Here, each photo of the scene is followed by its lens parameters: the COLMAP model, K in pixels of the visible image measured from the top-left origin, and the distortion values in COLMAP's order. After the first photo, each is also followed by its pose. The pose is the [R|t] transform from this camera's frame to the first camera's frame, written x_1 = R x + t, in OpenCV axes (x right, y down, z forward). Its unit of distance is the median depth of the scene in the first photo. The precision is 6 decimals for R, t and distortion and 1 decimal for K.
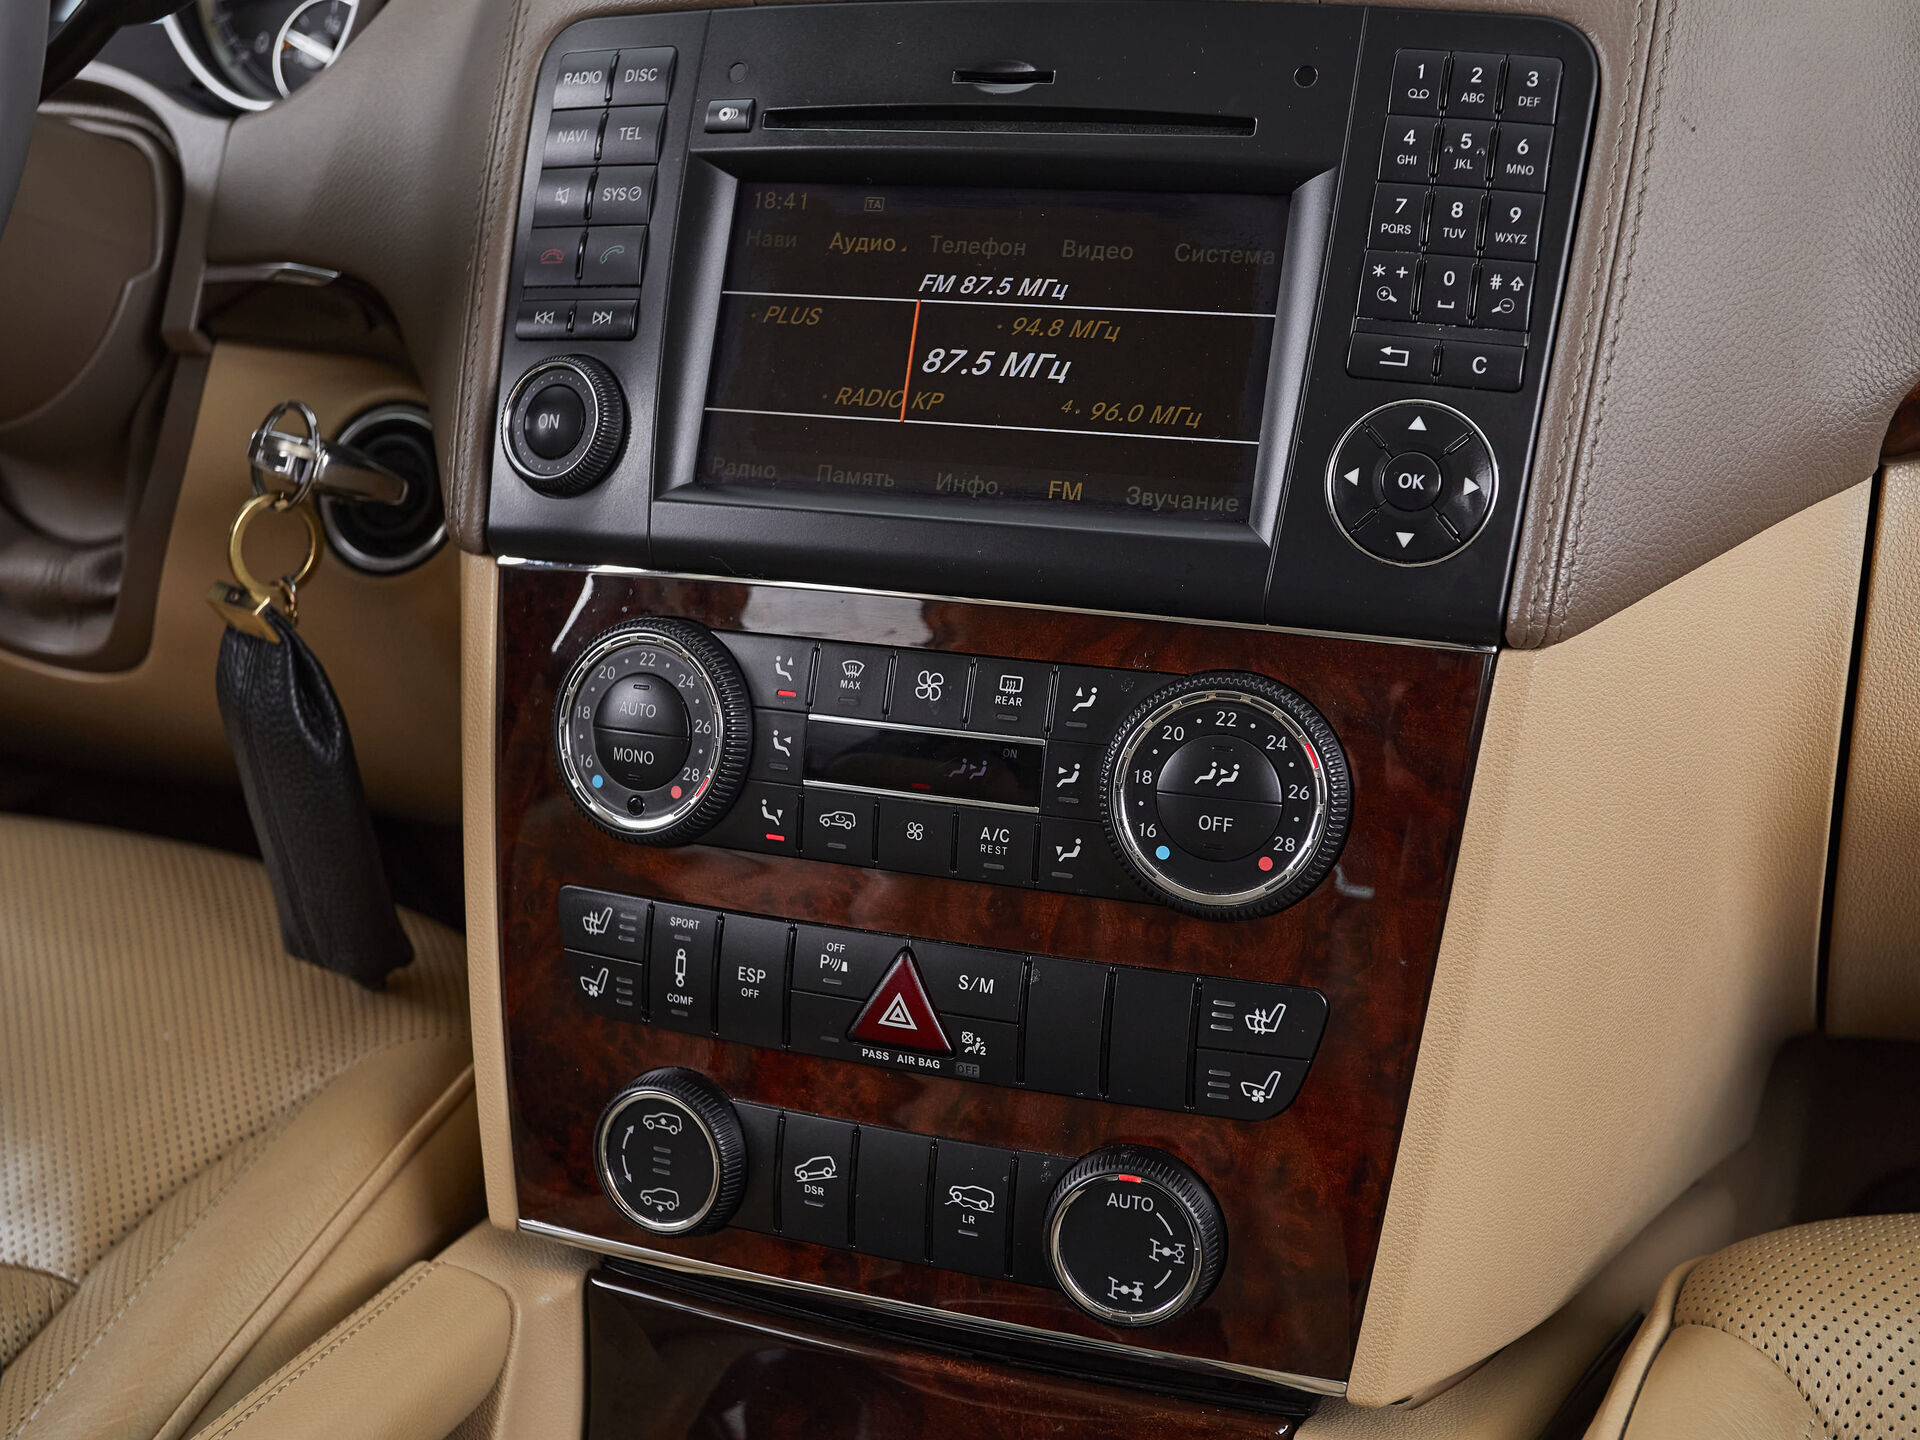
lens RADIAL K [[2343.3, 0, 958.8], [0, 2343.3, 689.4], [0, 0, 1]] dist [0.003960, 0.051359]
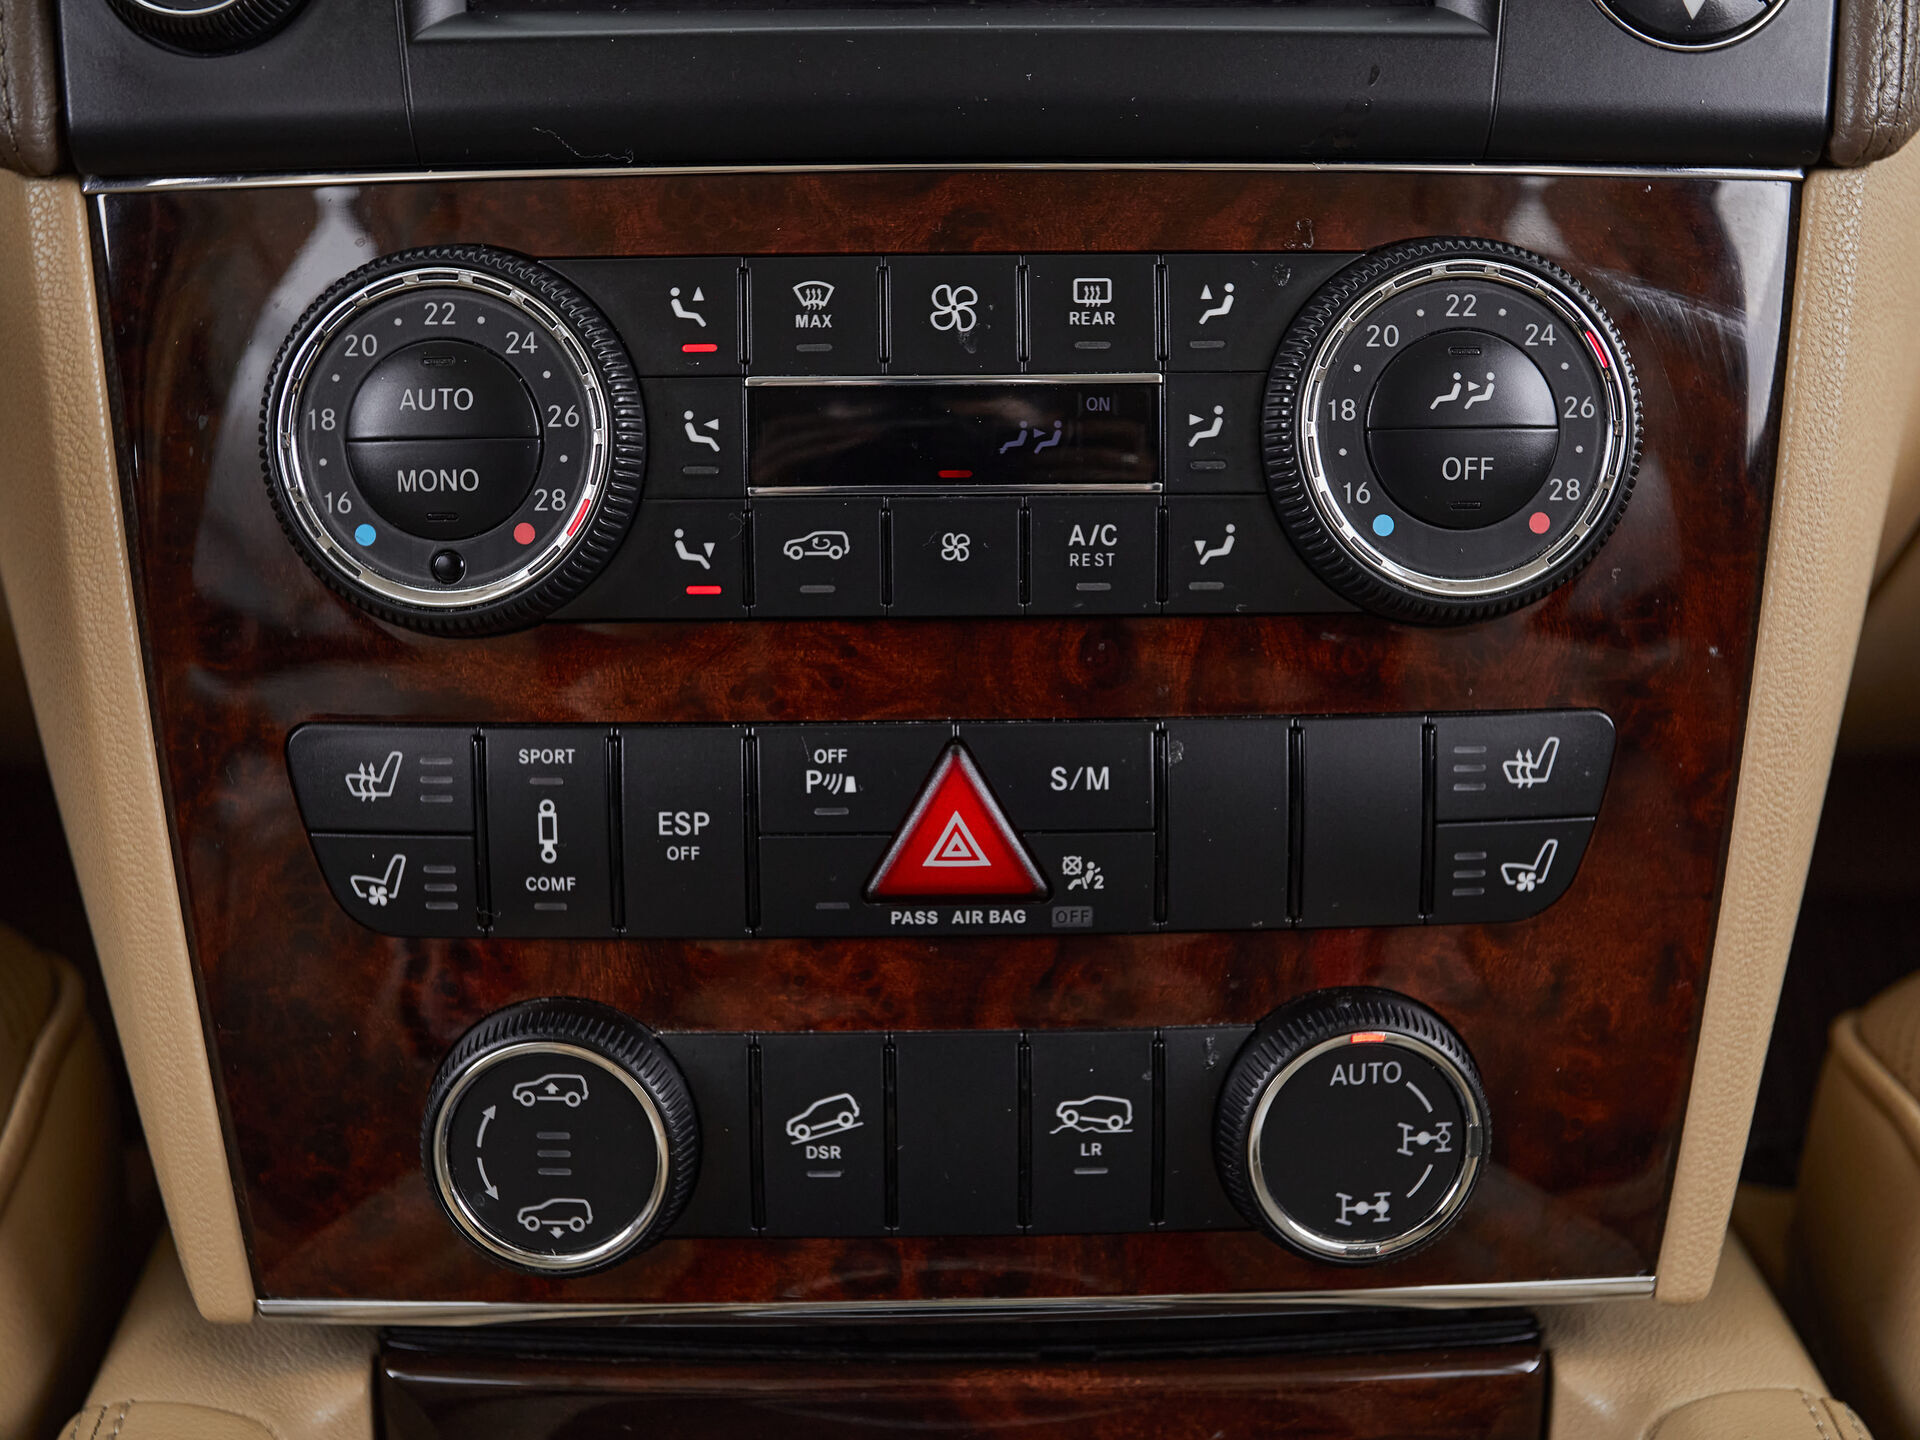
lens RADIAL K [[2343.3, 0, 958.8], [0, 2343.3, 689.4], [0, 0, 1]] dist [0.003960, 0.051359]
pose [[0.926358, -0.120004, 0.357016, -0.239509], [0.104650, 0.992569, 0.062095, 0.058849], [-0.361814, -0.020161, 0.932032, 0.421433]]
